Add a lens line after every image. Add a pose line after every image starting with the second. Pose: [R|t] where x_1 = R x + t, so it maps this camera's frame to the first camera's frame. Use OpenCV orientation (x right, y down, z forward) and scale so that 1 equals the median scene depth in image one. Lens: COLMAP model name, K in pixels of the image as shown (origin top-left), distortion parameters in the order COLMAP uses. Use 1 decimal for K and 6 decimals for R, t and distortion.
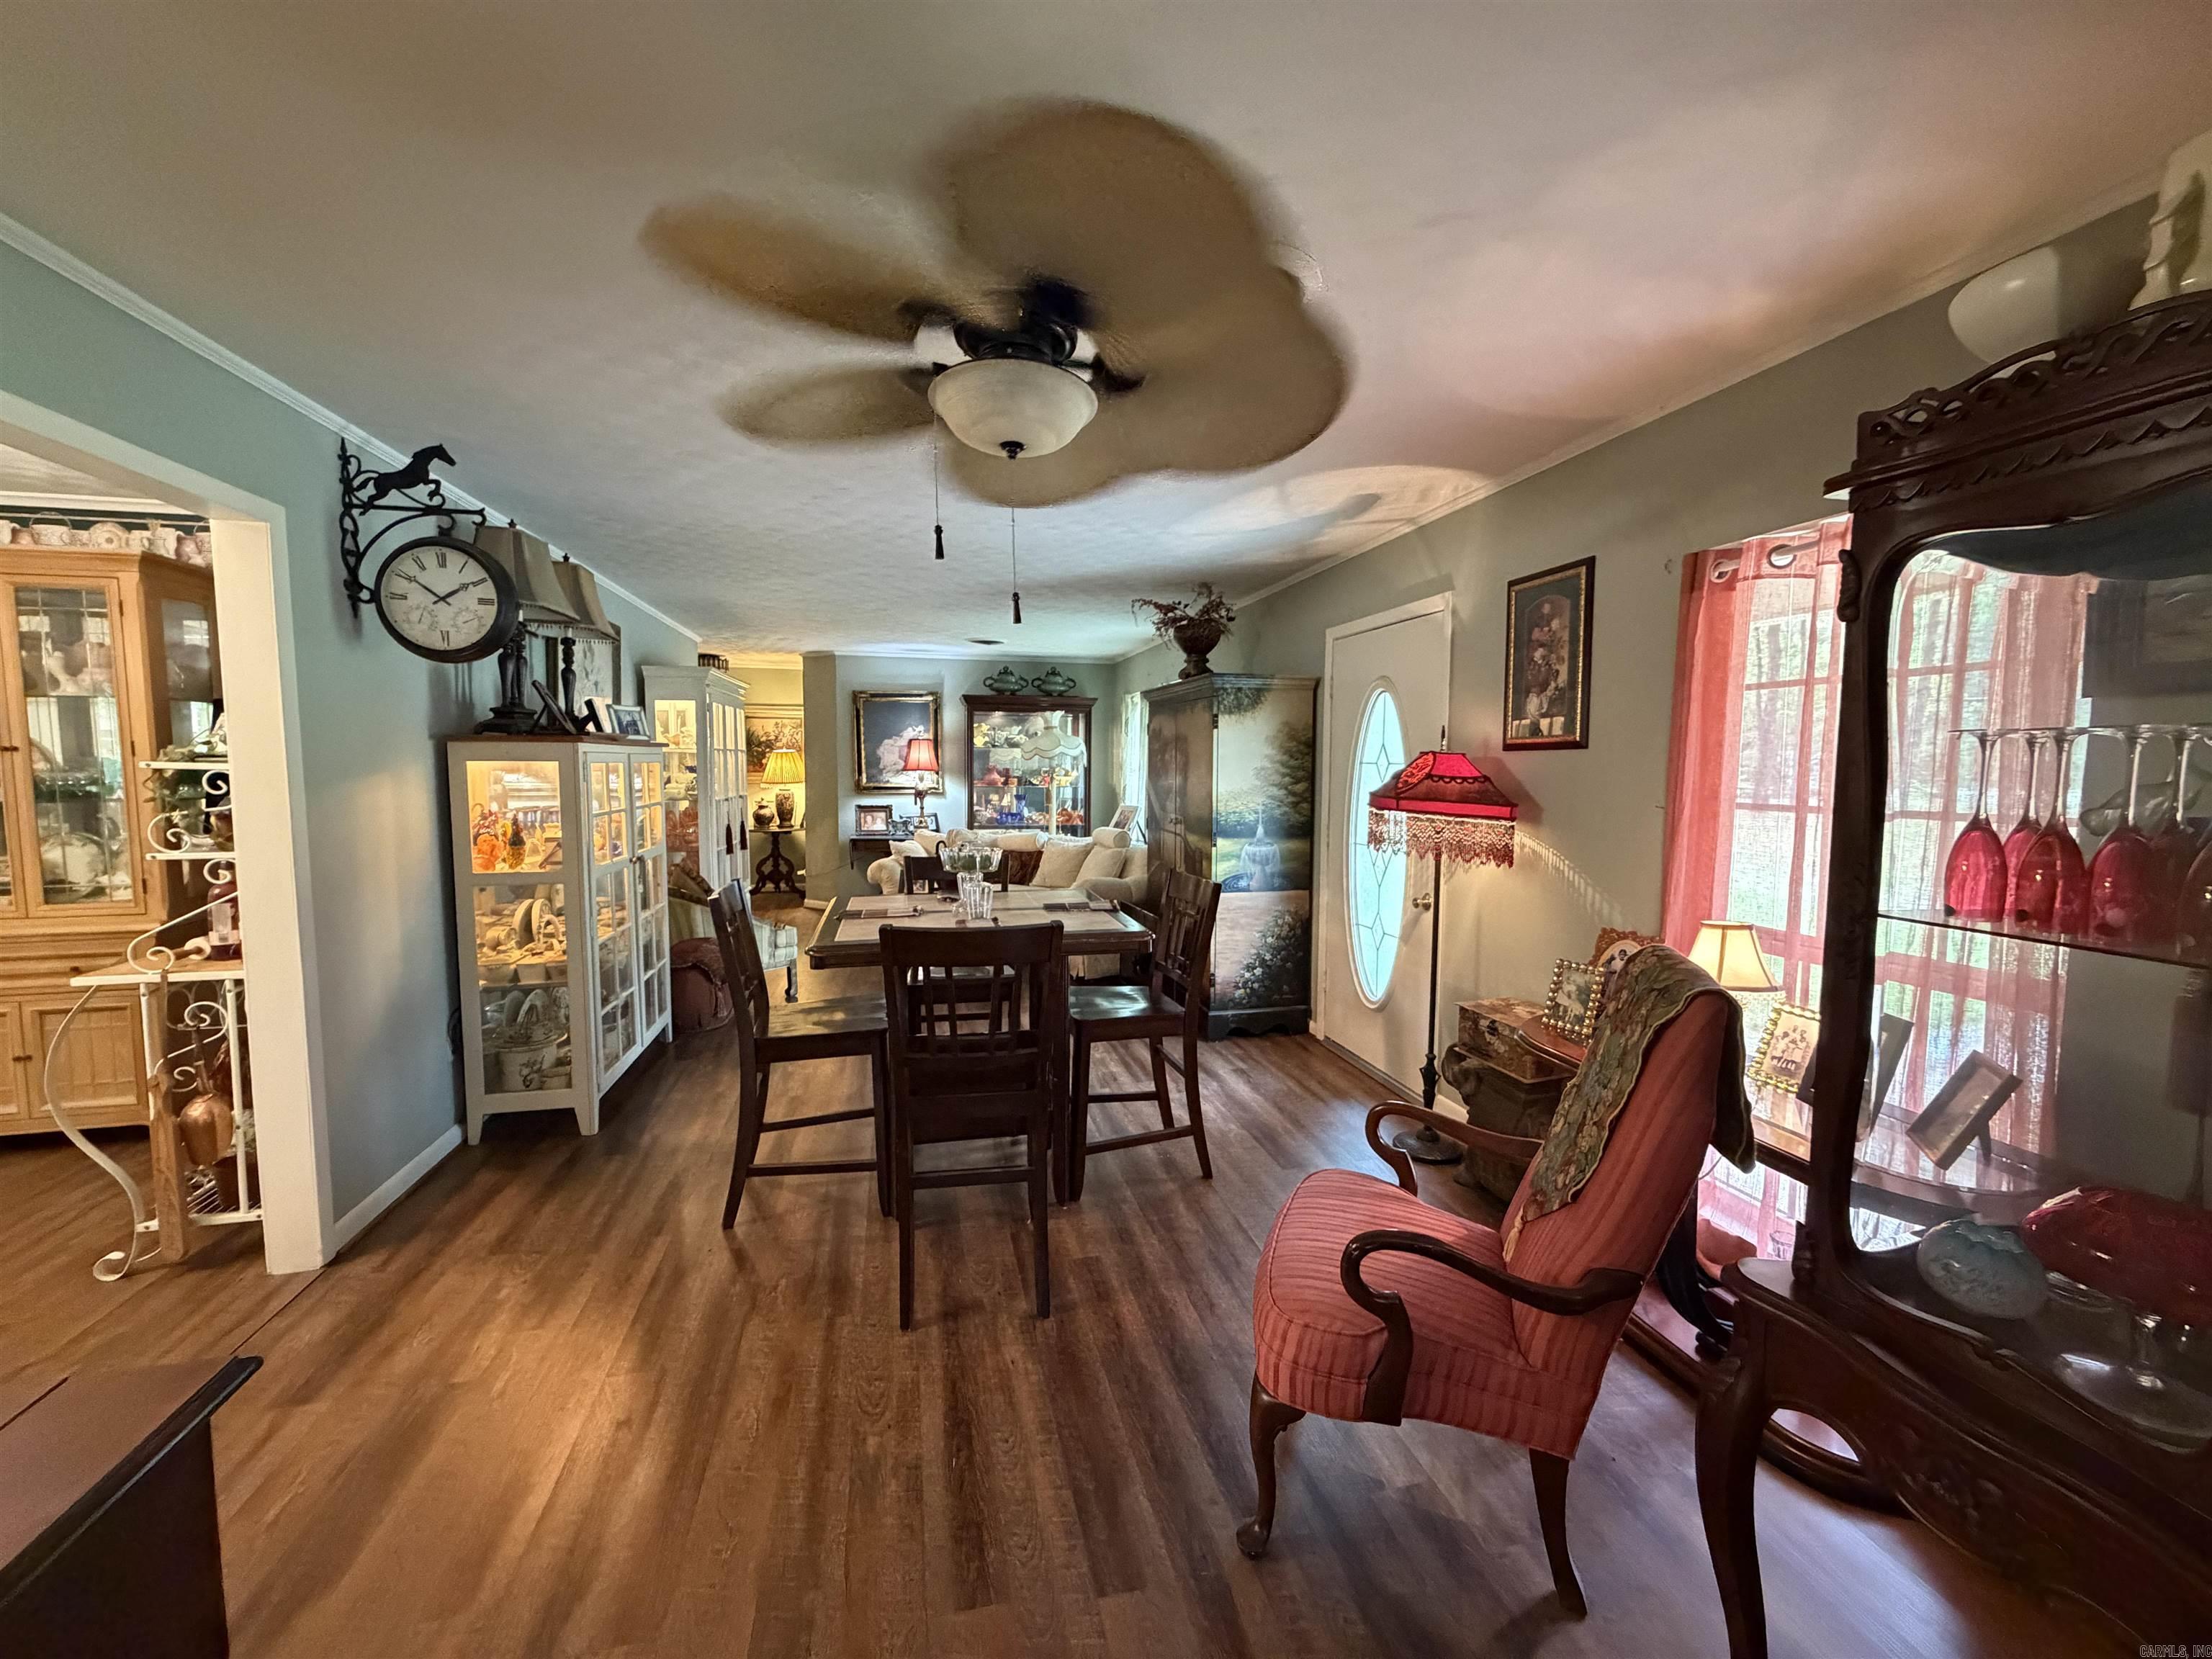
lens RADIAL K [[884.4, 0, 1098.5], [0, 884.4, 828.7], [0, 0, 1]] dist [0.004089, -0.000182]
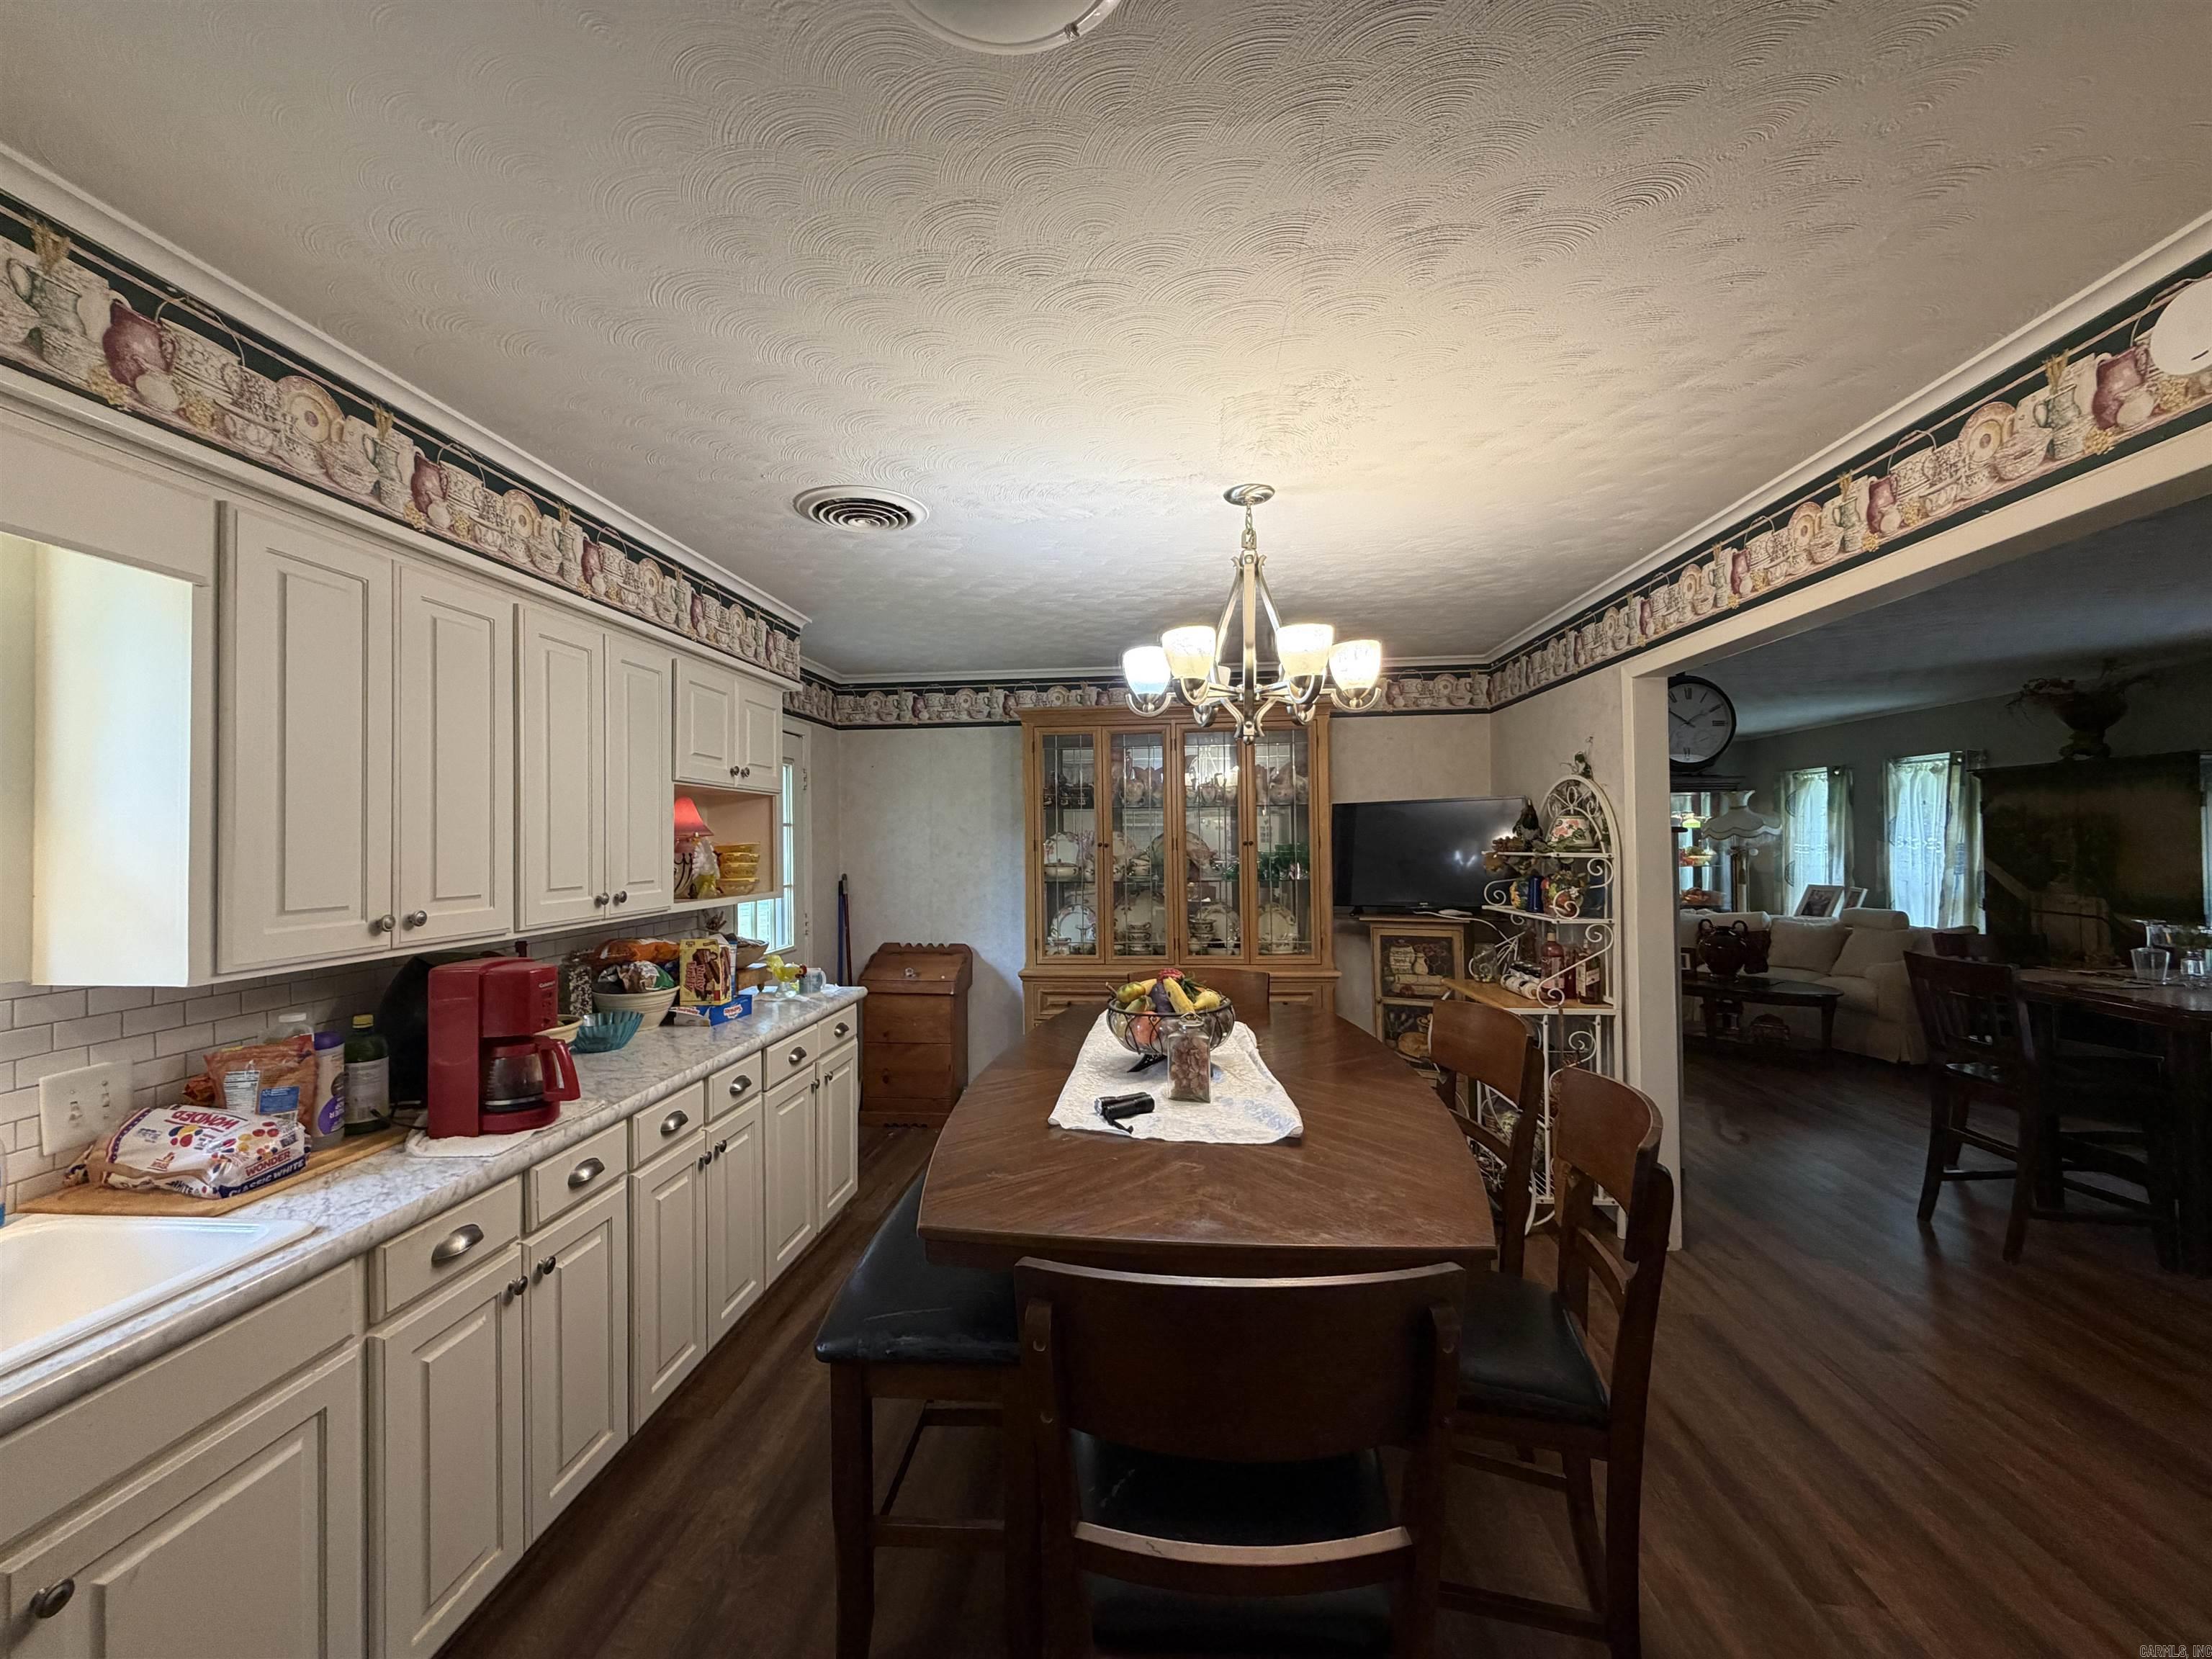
lens RADIAL K [[884.4, 0, 1098.5], [0, 884.4, 828.7], [0, 0, 1]] dist [0.004089, -0.000182]
pose [[0.951033, -0.017384, -0.308600, -1.080329], [-0.010260, 0.996091, -0.087732, 0.013372], [0.308919, 0.086602, 0.947137, -0.430530]]
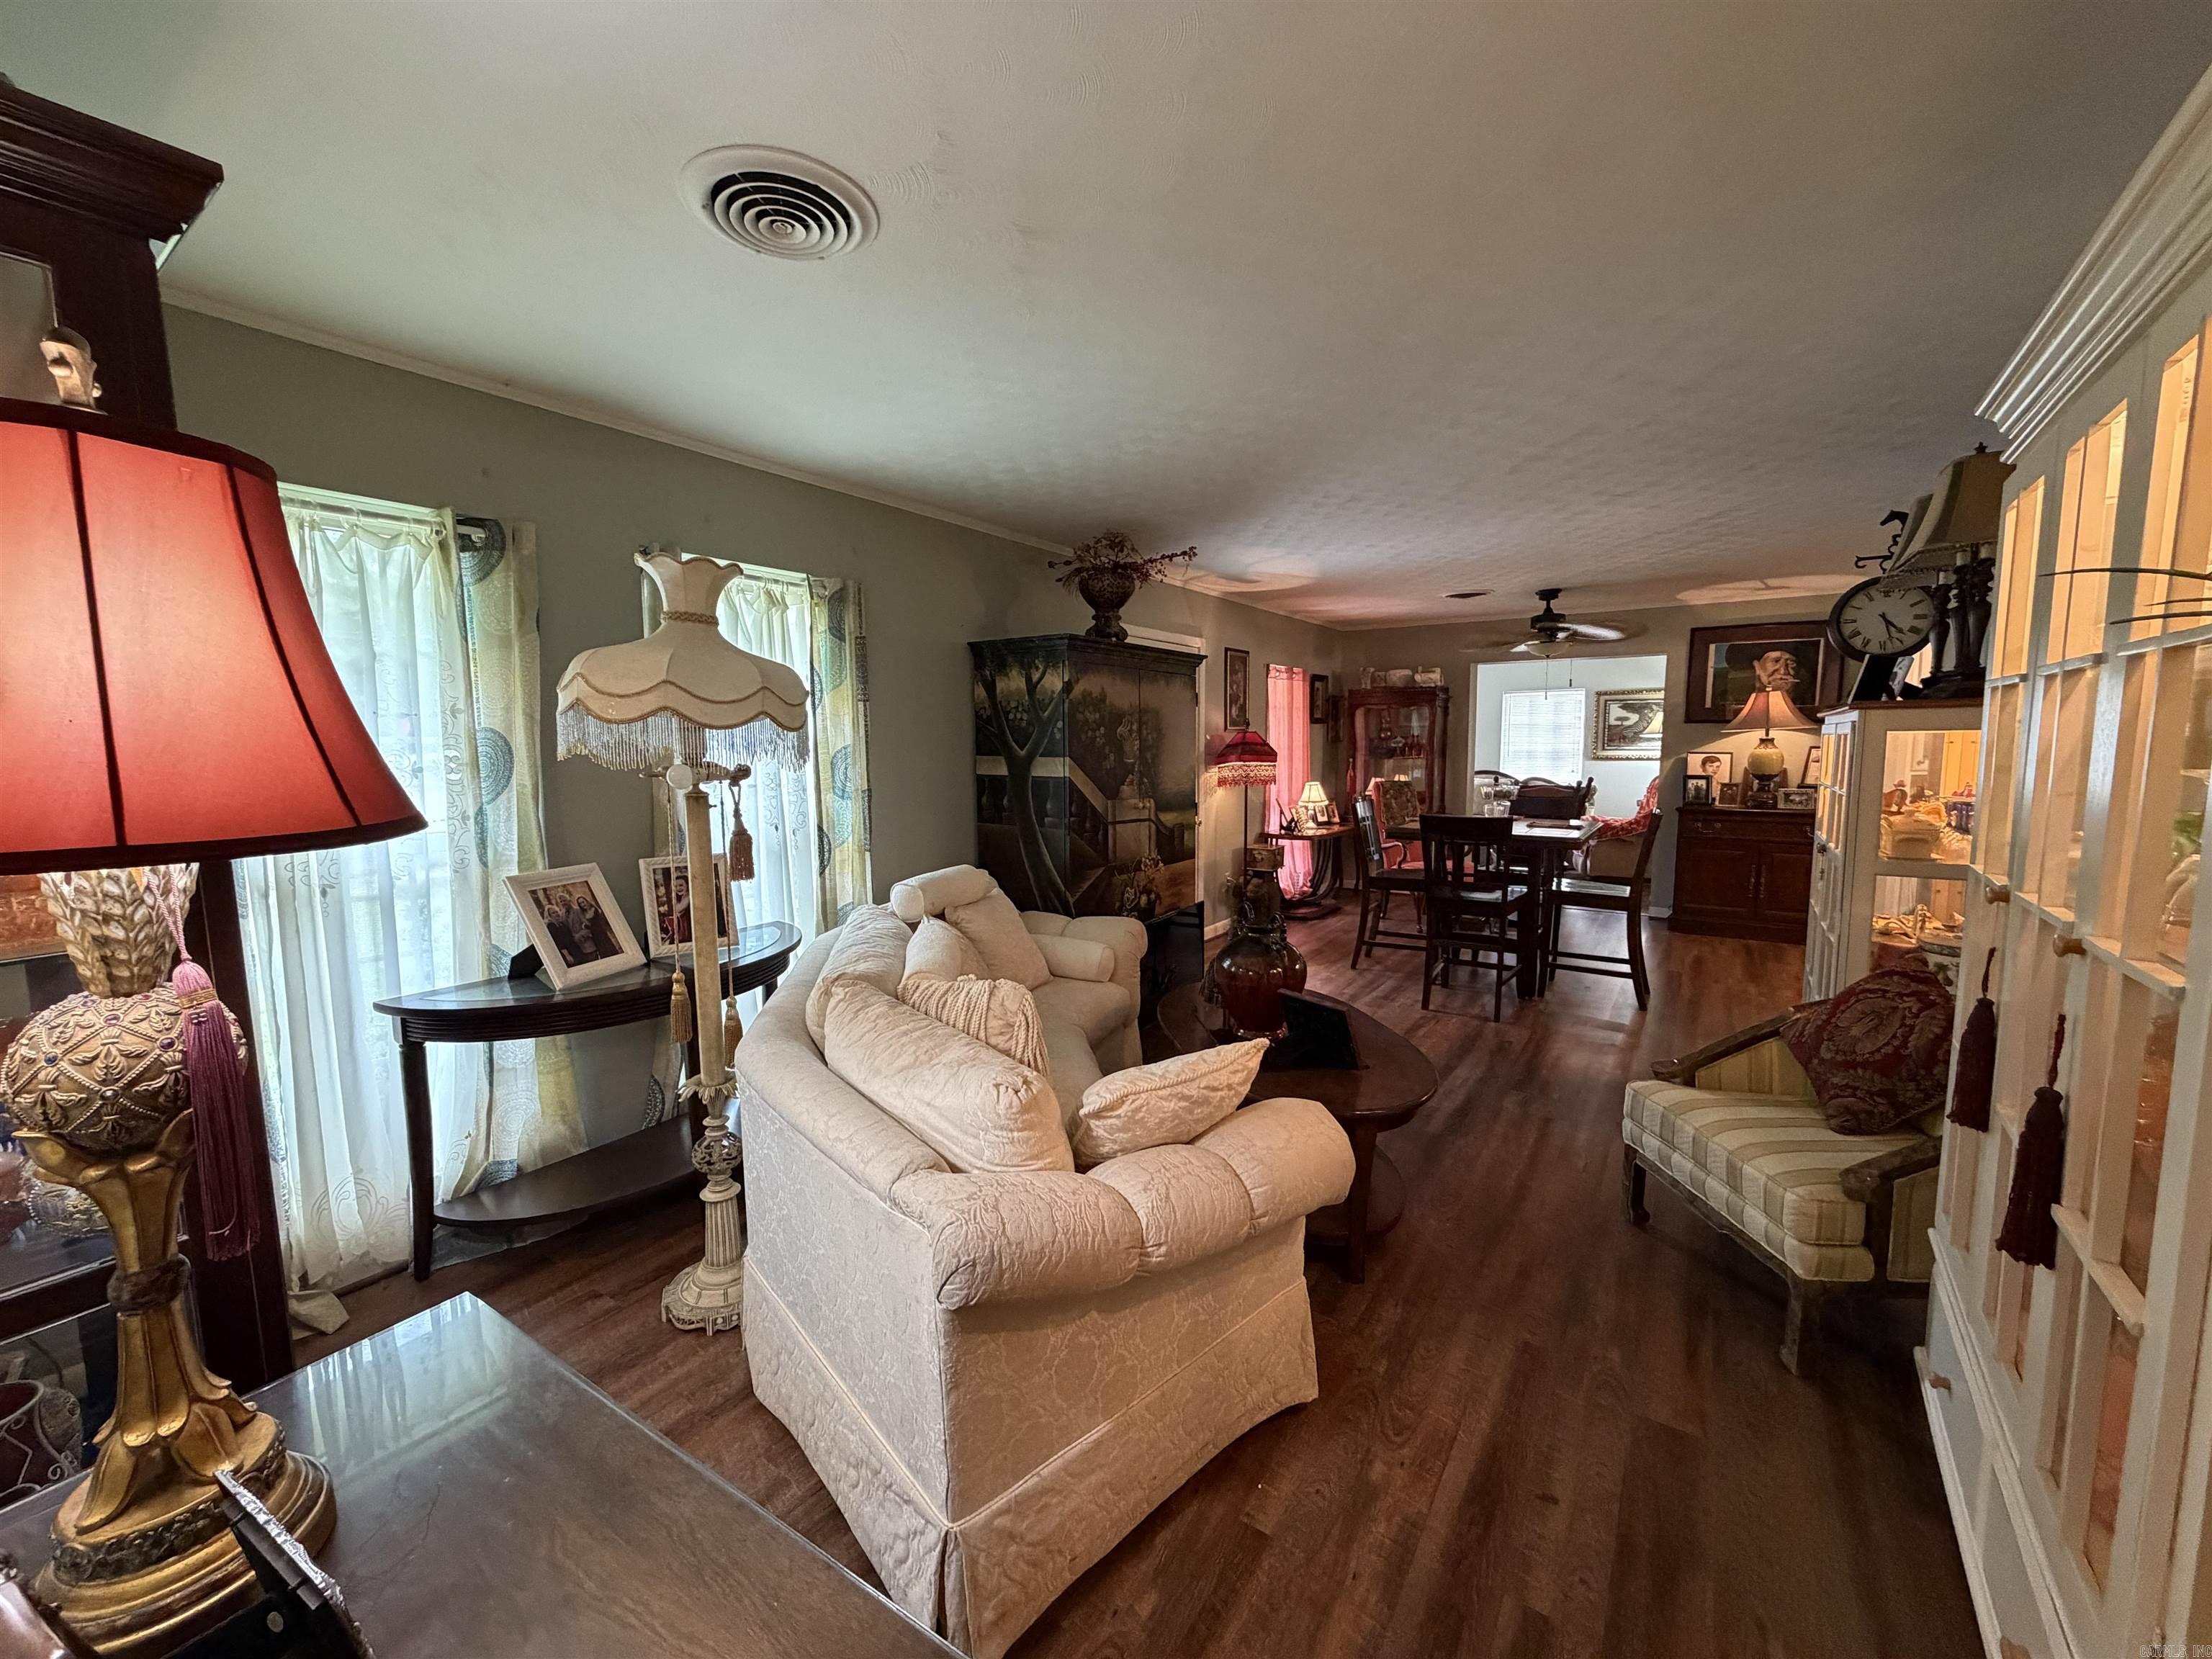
lens RADIAL K [[884.4, 0, 1098.5], [0, 884.4, 828.7], [0, 0, 1]] dist [0.004089, -0.000182]
pose [[-0.653425, -0.078455, 0.752915, -0.922955], [0.063342, 0.985460, 0.157659, -0.212083], [-0.754337, 0.150710, -0.638954, 2.686470]]
